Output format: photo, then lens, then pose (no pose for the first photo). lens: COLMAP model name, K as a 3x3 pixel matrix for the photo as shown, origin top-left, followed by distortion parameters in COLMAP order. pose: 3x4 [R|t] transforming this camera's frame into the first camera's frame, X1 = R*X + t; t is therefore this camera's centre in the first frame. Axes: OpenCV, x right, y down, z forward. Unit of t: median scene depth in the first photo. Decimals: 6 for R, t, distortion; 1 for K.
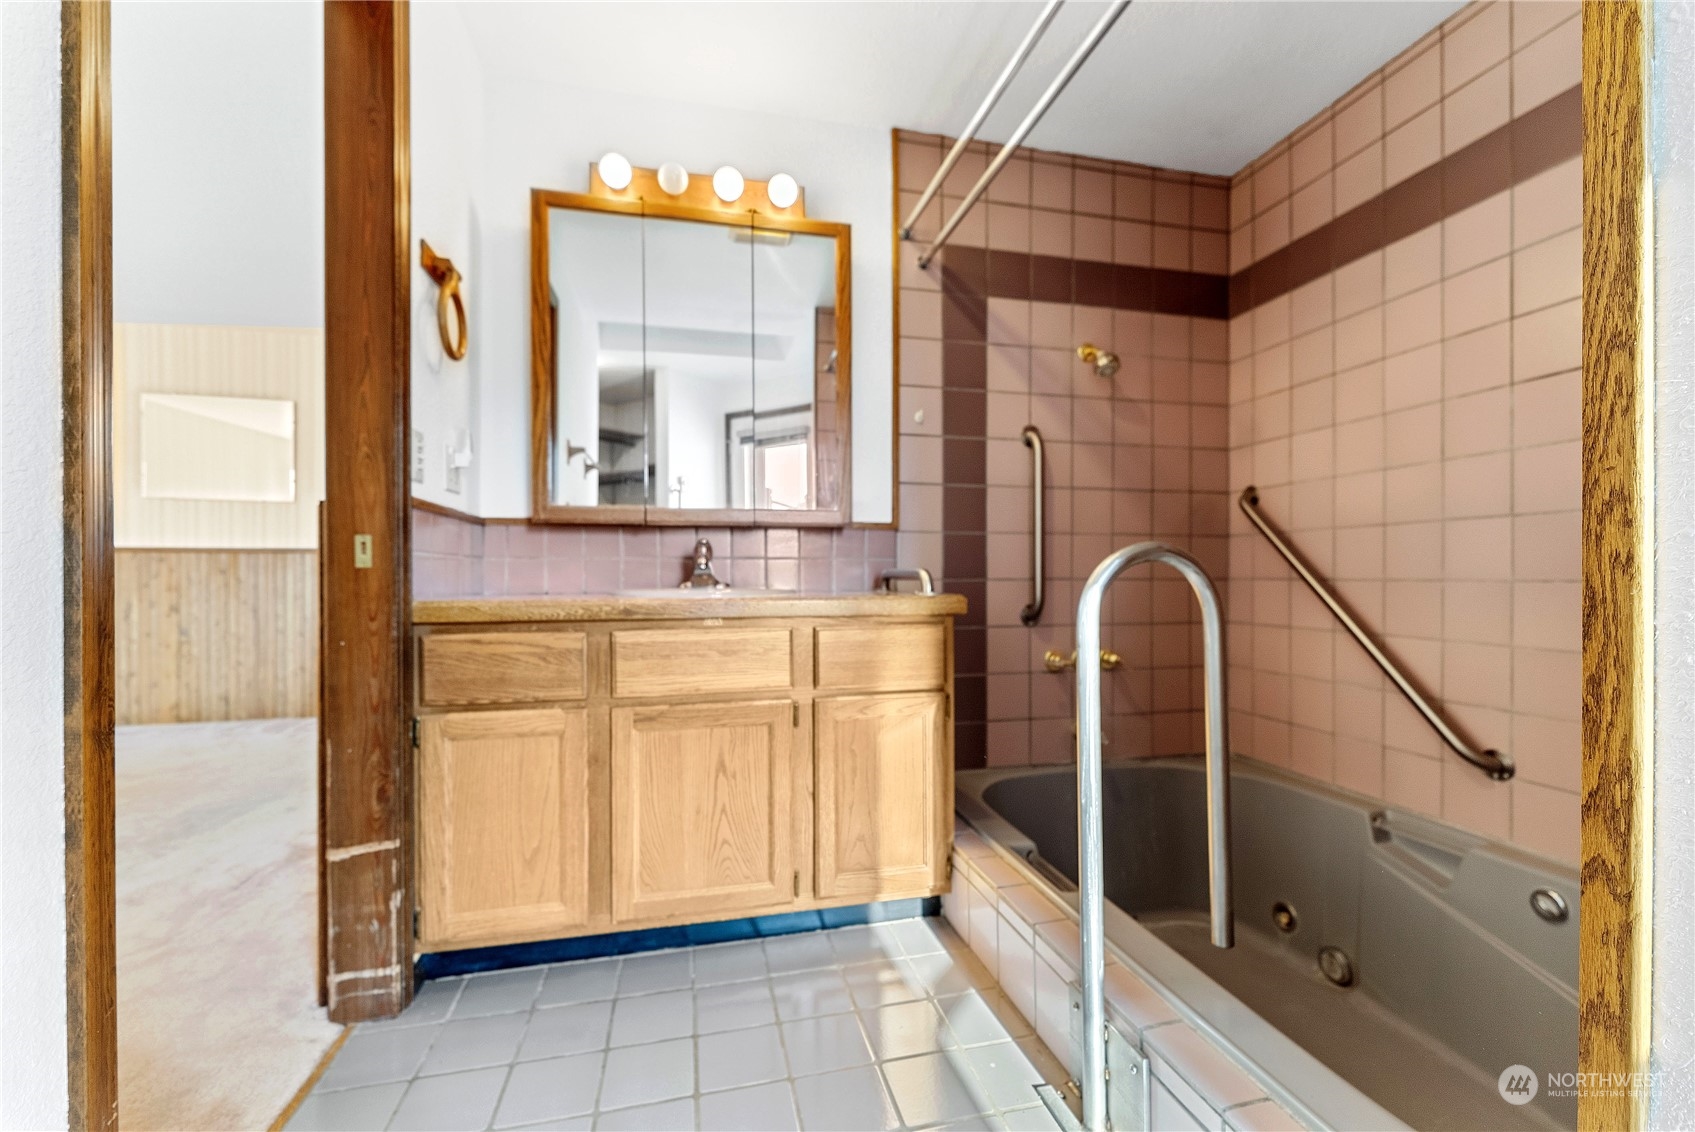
lens RADIAL K [[714.5, 0, 842.3], [0, 714.5, 569.0], [0, 0, 1]] dist [0.002456, -0.001232]
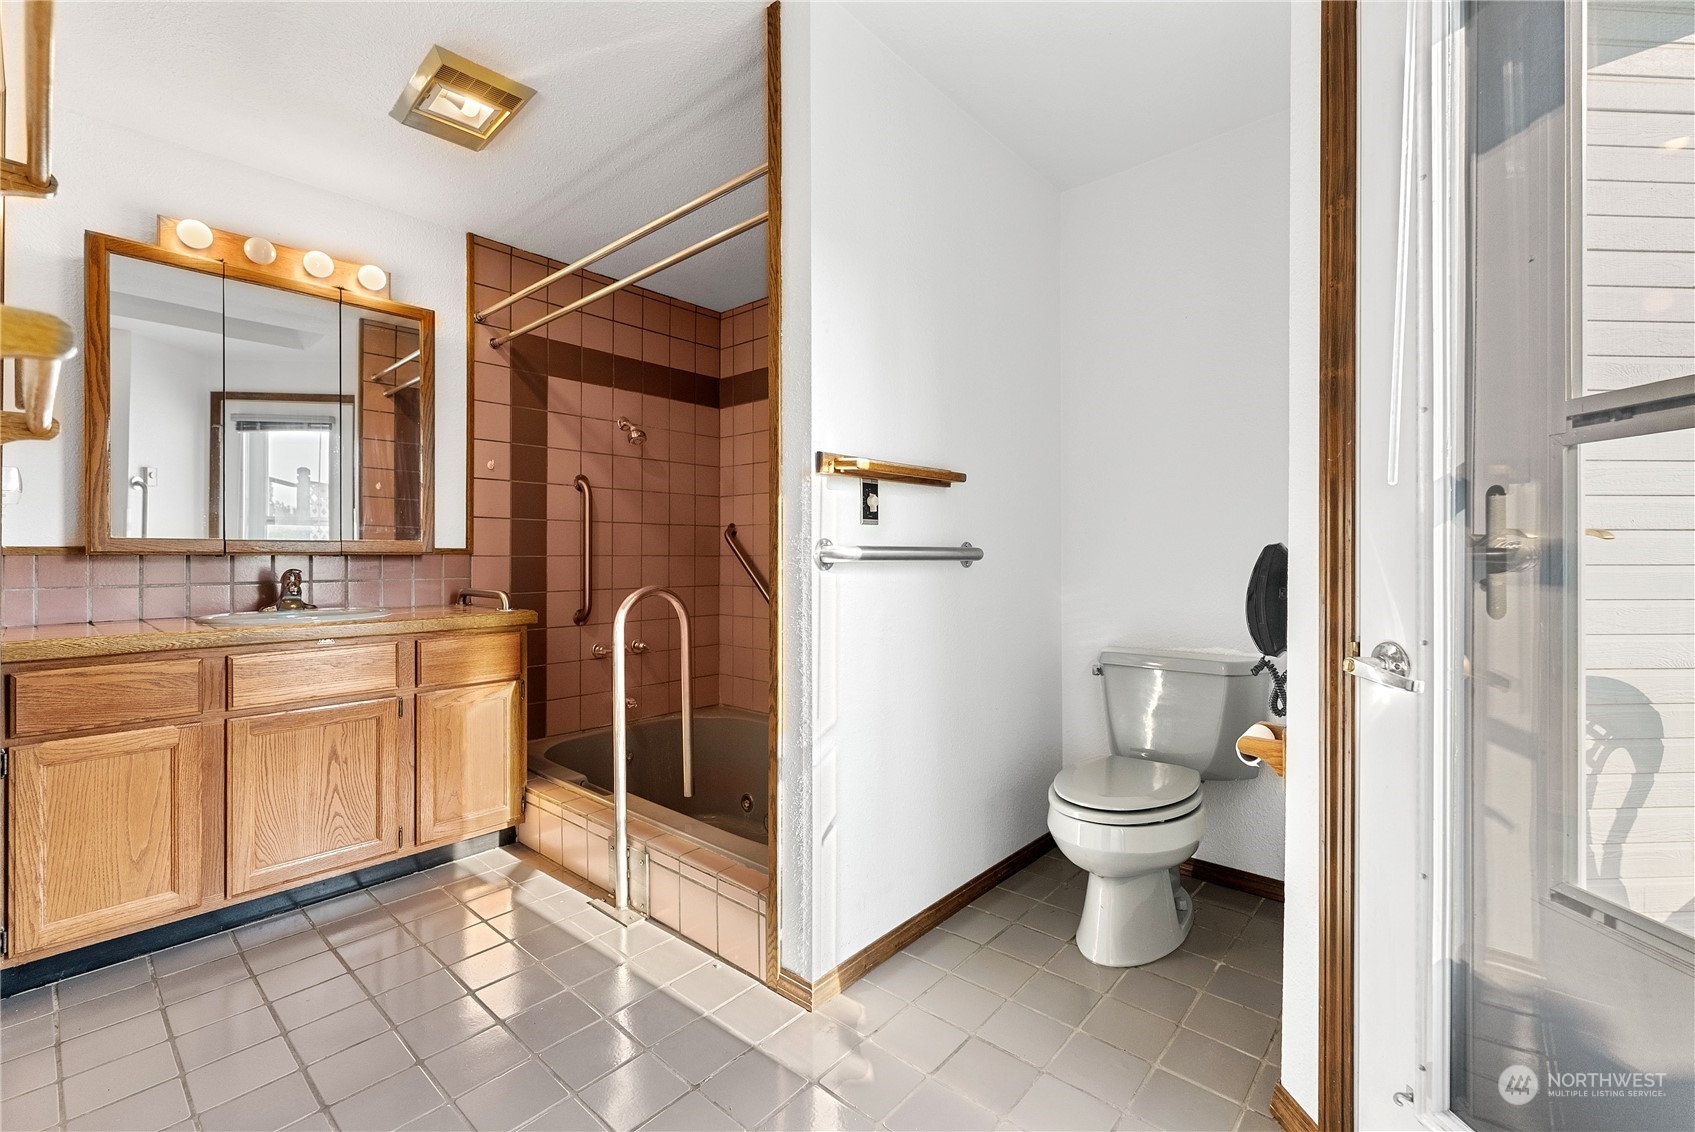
lens RADIAL K [[714.5, 0, 841.5], [0, 714.5, 556.4], [0, 0, 1]] dist [0.002456, -0.001232]
pose [[0.814371, 0.001928, 0.580342, -0.154315], [-0.004688, 0.999984, 0.003256, -0.076016], [-0.580326, -0.005372, 0.814366, -0.494943]]
